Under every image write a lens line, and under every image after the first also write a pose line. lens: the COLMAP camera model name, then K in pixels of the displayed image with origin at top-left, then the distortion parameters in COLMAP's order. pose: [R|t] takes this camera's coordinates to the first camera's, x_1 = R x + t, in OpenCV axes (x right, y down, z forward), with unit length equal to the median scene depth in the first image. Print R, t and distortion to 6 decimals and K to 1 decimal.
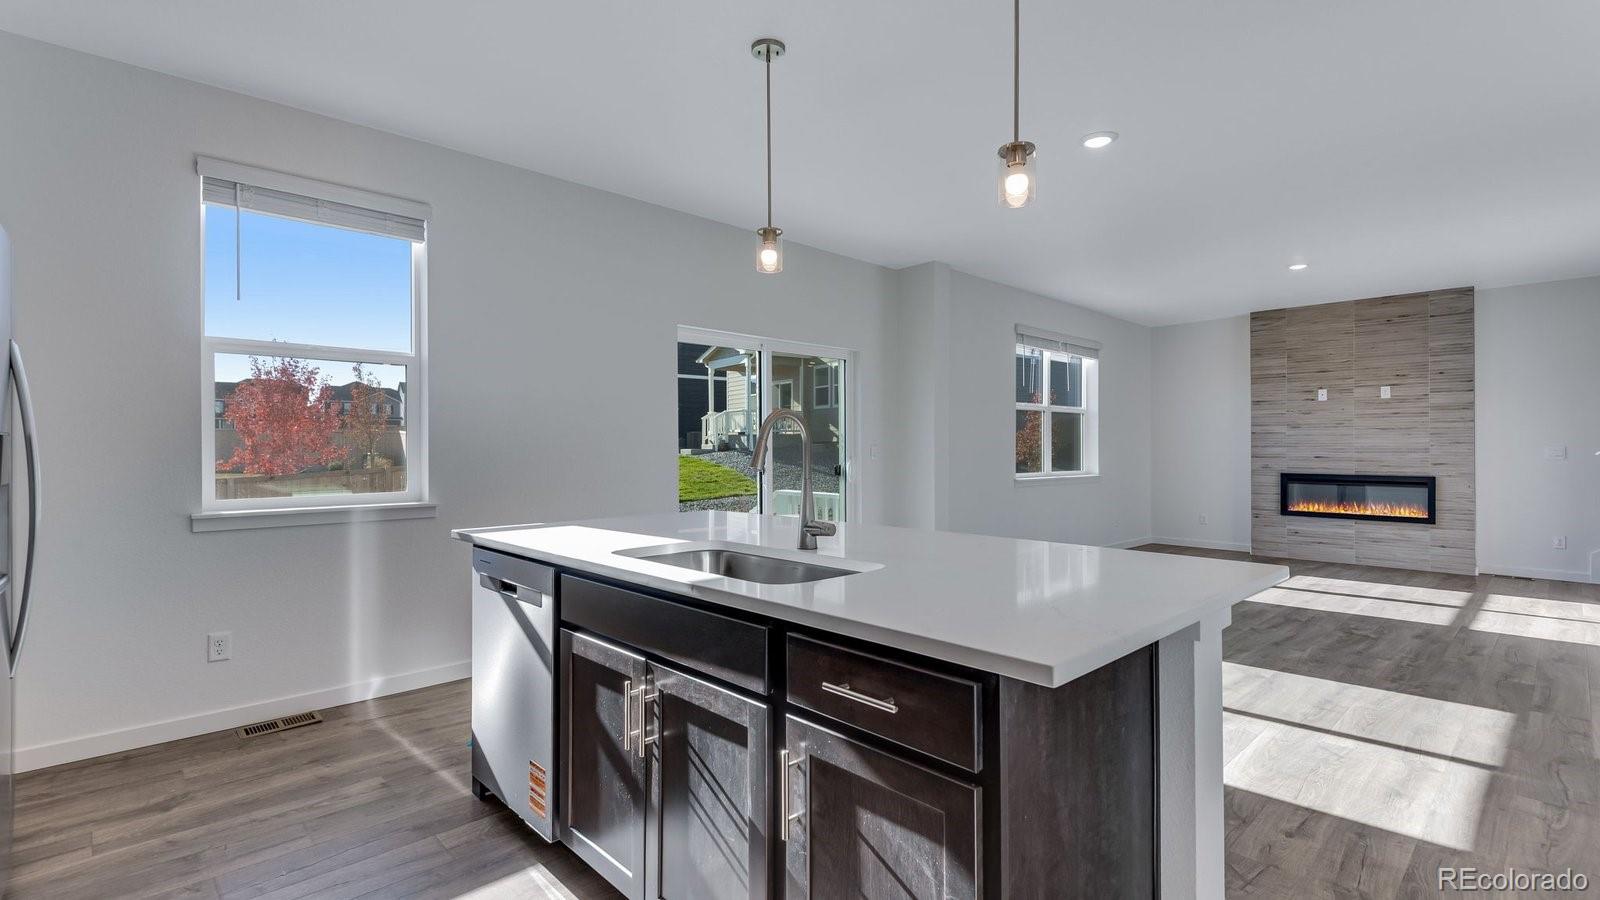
lens RADIAL K [[731.6, 0, 780.1], [0, 731.6, 446.9], [0, 0, 1]] dist [-0.004934, -0.000535]
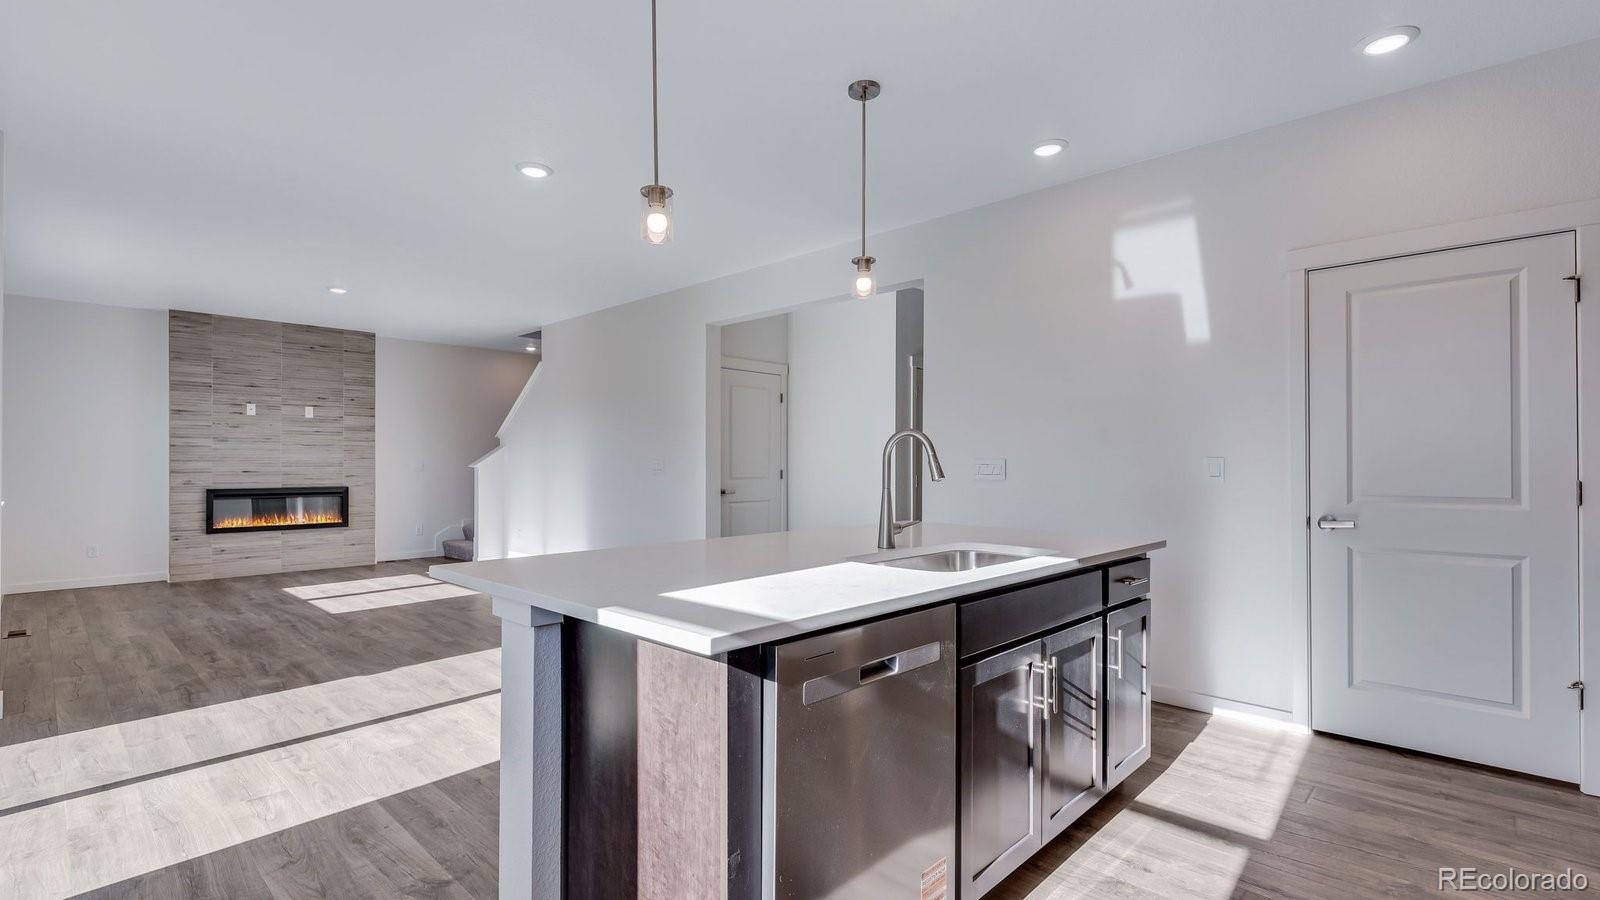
lens RADIAL K [[727.3, 0, 784.1], [0, 727.3, 457.0], [0, 0, 1]] dist [0.016185, -0.007995]
pose [[-0.054071, 0.009459, 0.998492, -0.327824], [-0.002055, 0.999952, -0.009584, 0.002583], [-0.998535, -0.002570, -0.054049, 0.353442]]
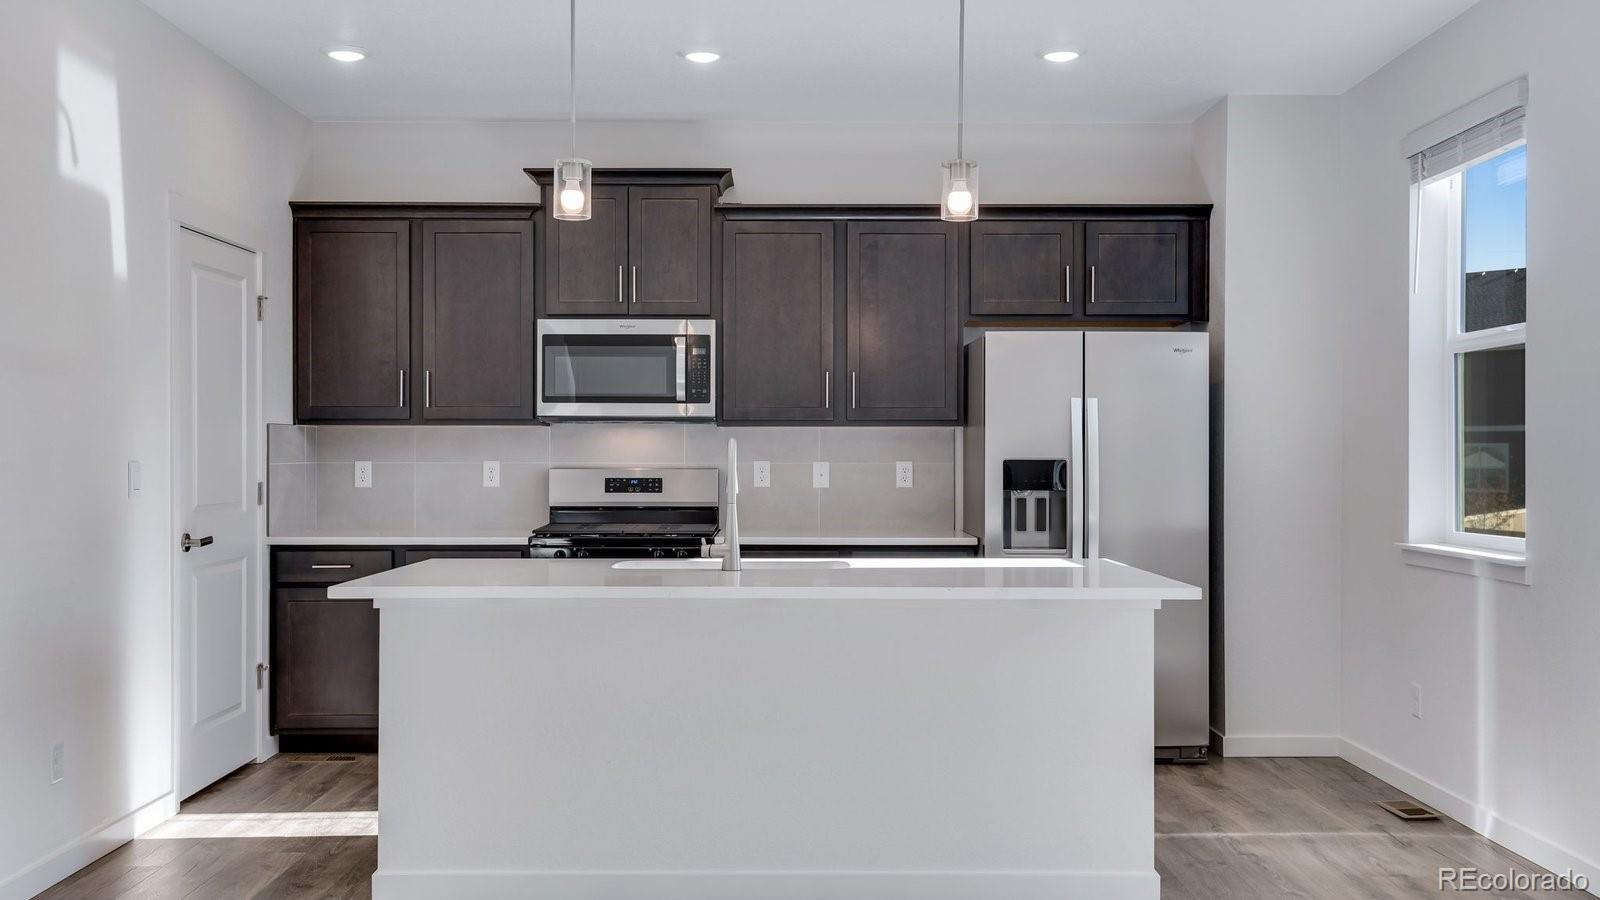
lens RADIAL K [[1546.0, 0, 813.8], [0, 1546.0, 454.0], [0, 0, 1]] dist [0.046006, -0.003254]
pose [[-0.667589, -0.000363, -0.744530, 0.467635], [-0.001402, 0.999999, 0.000769, -0.007179], [0.744528, 0.001558, -0.667589, 0.743470]]
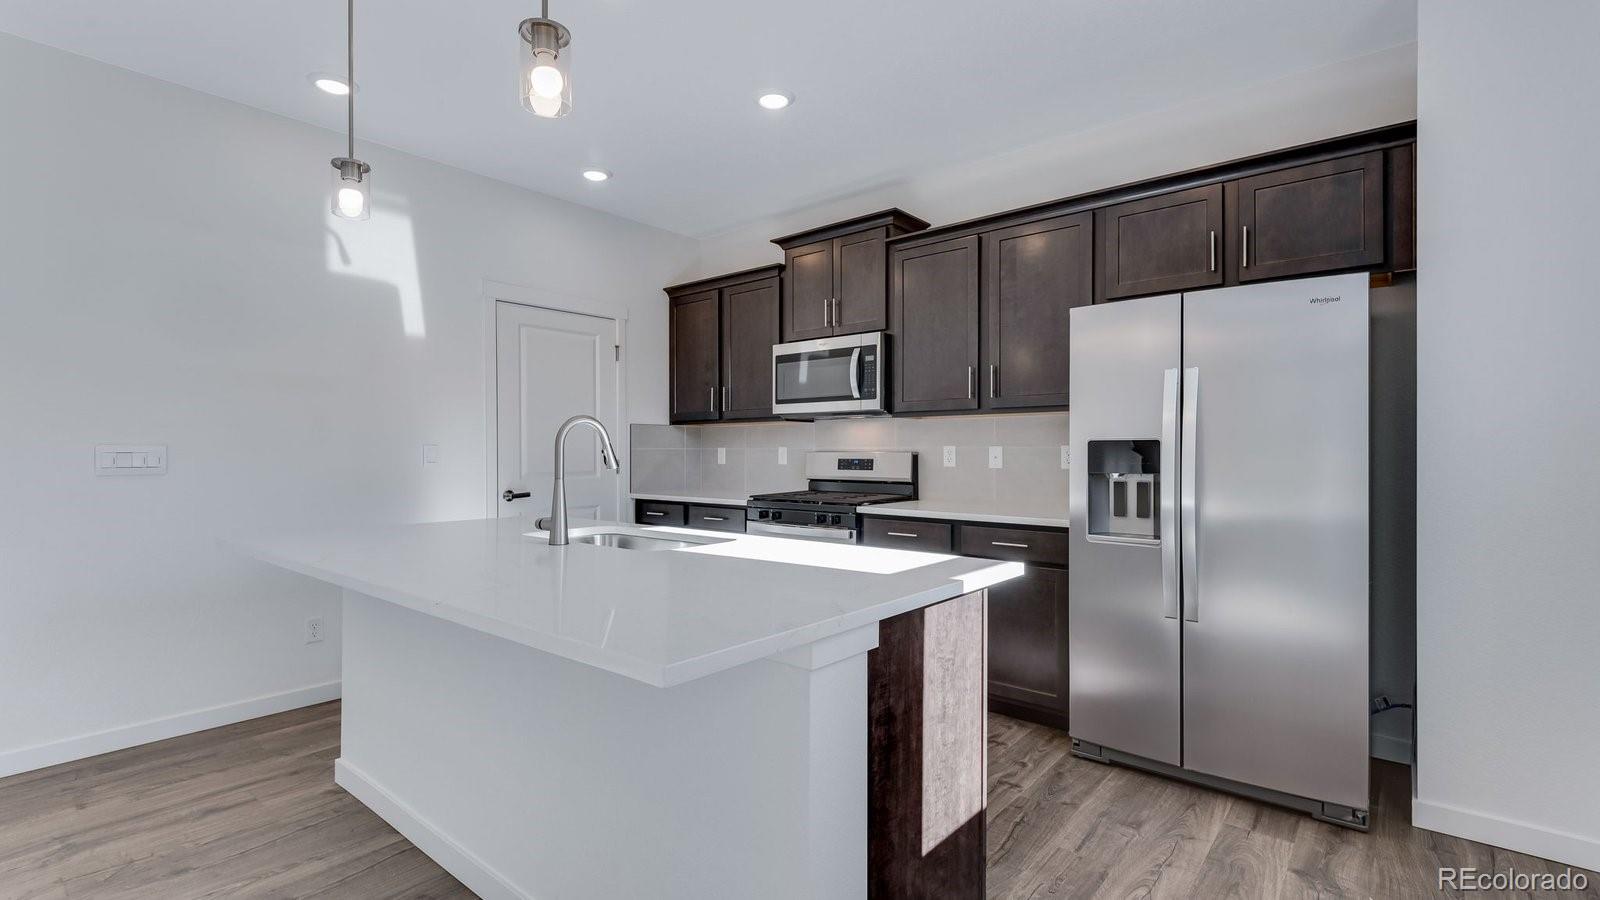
lens RADIAL K [[720.2, 0, 793.4], [0, 720.2, 449.7], [0, 0, 1]] dist [0.009592, -0.000767]
pose [[-0.991929, 0.000649, -0.126791, -0.050800], [0.000895, 0.999998, -0.001886, 0.002042], [0.126790, -0.001984, -0.991928, 0.603670]]
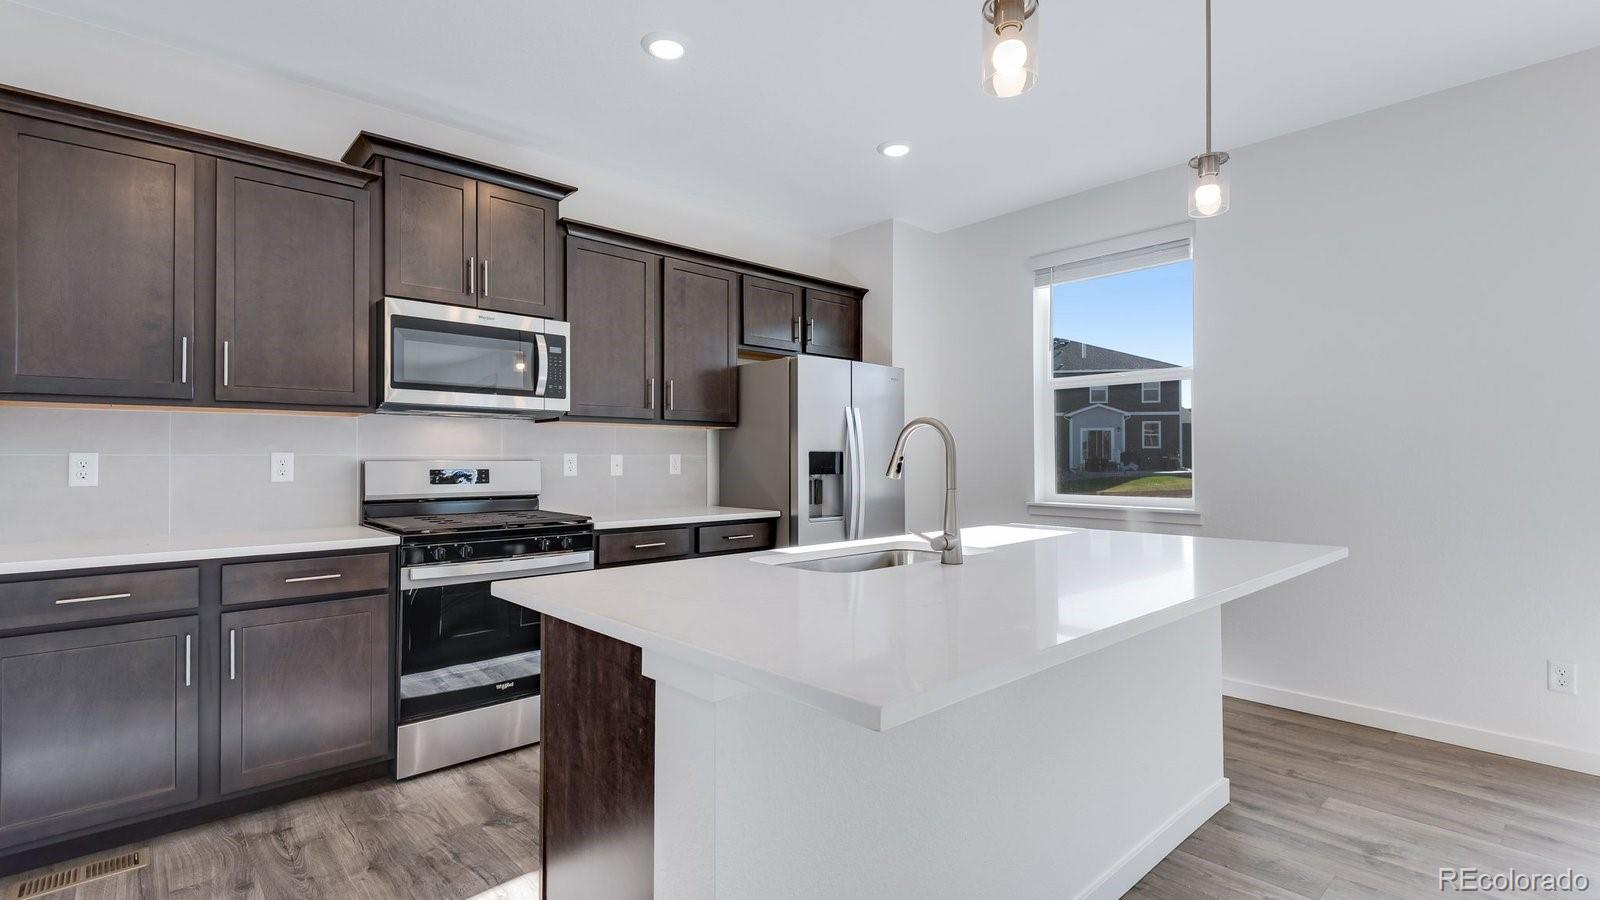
lens RADIAL K [[707.3, 0, 792.0], [0, 707.3, 453.3], [0, 0, 1]] dist [0.021596, -0.004622]
pose [[-0.006000, -0.008292, -0.999948, 0.276863], [0.001355, 0.999965, -0.008301, 0.002388], [0.999981, -0.001404, -0.005989, 0.228071]]
